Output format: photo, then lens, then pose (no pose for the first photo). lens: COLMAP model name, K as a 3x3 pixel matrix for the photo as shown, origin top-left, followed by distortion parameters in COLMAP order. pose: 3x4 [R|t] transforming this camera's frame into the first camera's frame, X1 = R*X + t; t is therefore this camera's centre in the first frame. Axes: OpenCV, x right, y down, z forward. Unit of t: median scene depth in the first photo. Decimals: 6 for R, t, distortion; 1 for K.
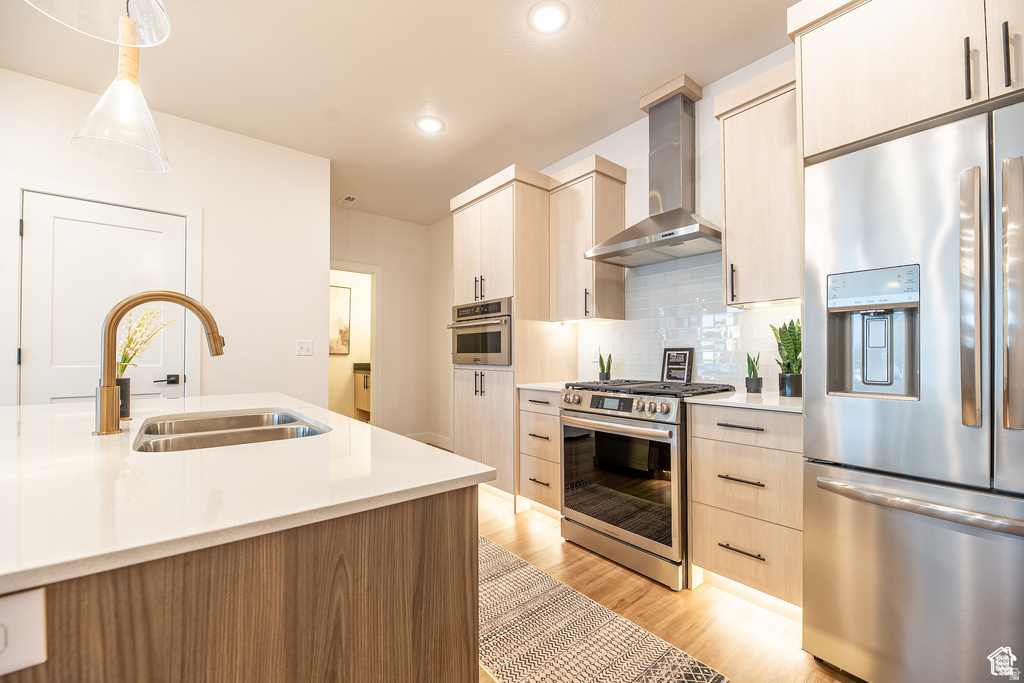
lens RADIAL K [[414.4, 0, 512.6], [0, 414.4, 354.1], [0, 0, 1]] dist [0.000082, -0.000020]
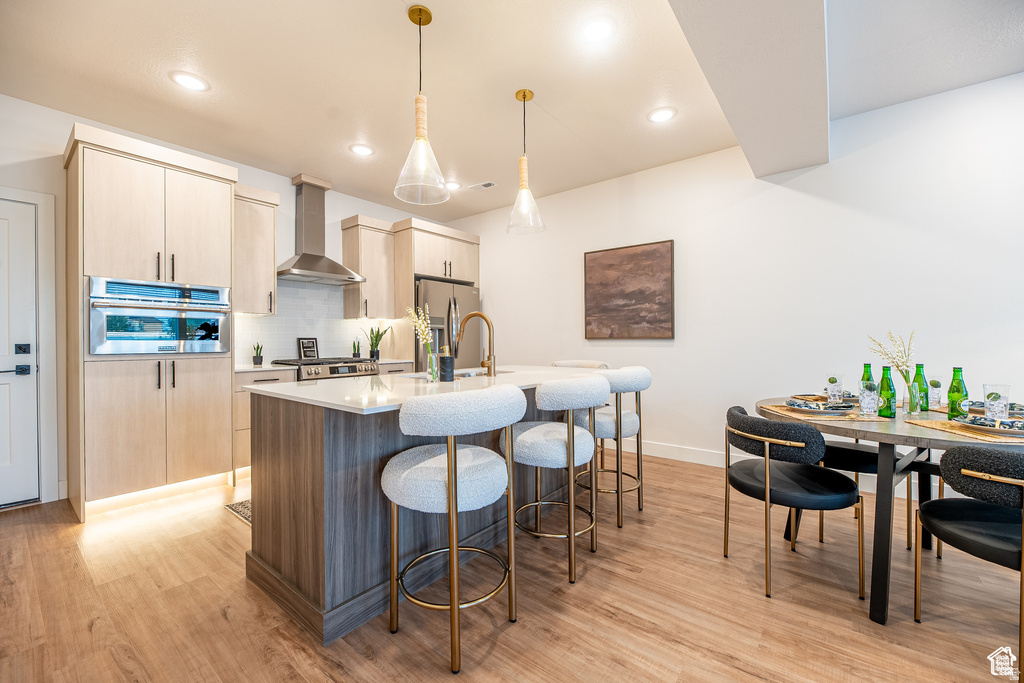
lens RADIAL K [[418.1, 0, 512.0], [0, 418.1, 341.5], [0, 0, 1]] dist [0.000879, 0.000044]
pose [[-0.217087, -0.000969, 0.976152, -1.665866], [0.000094, 0.999999, 0.001013, -0.003111], [-0.976152, 0.000312, -0.217087, 0.696717]]
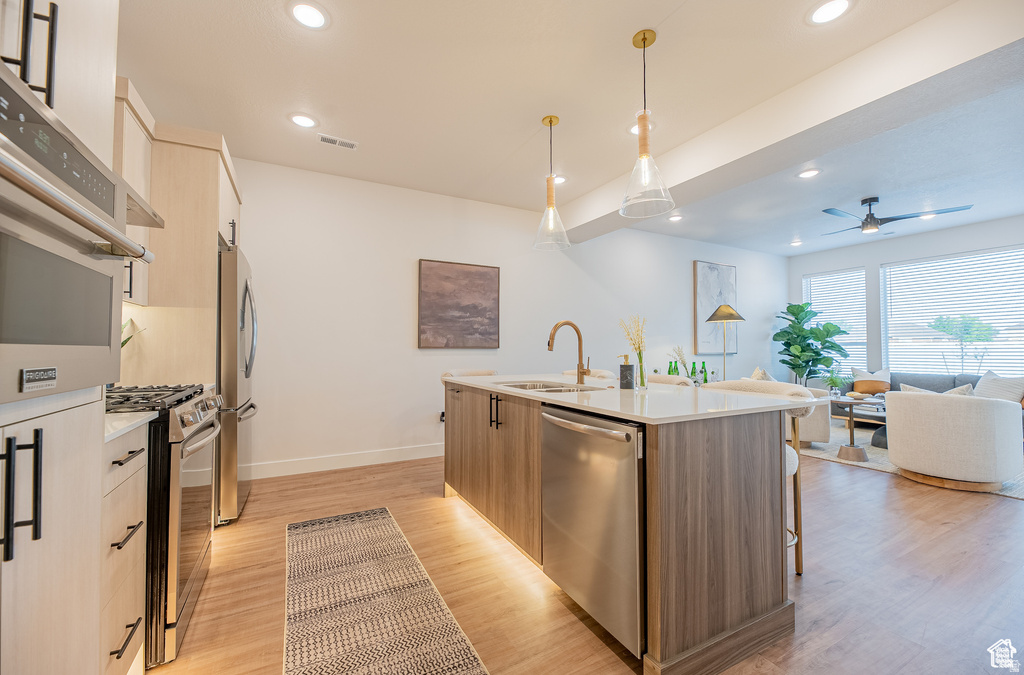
lens RADIAL K [[409.6, 0, 512.0], [0, 409.6, 337.5], [0, 0, 1]] dist [-0.000331, -0.000048]
pose [[-0.980924, 0.006863, 0.194269, -0.542811], [0.000492, 0.999461, -0.032828, 0.000474], [-0.194389, -0.032106, -0.980399, 1.713348]]
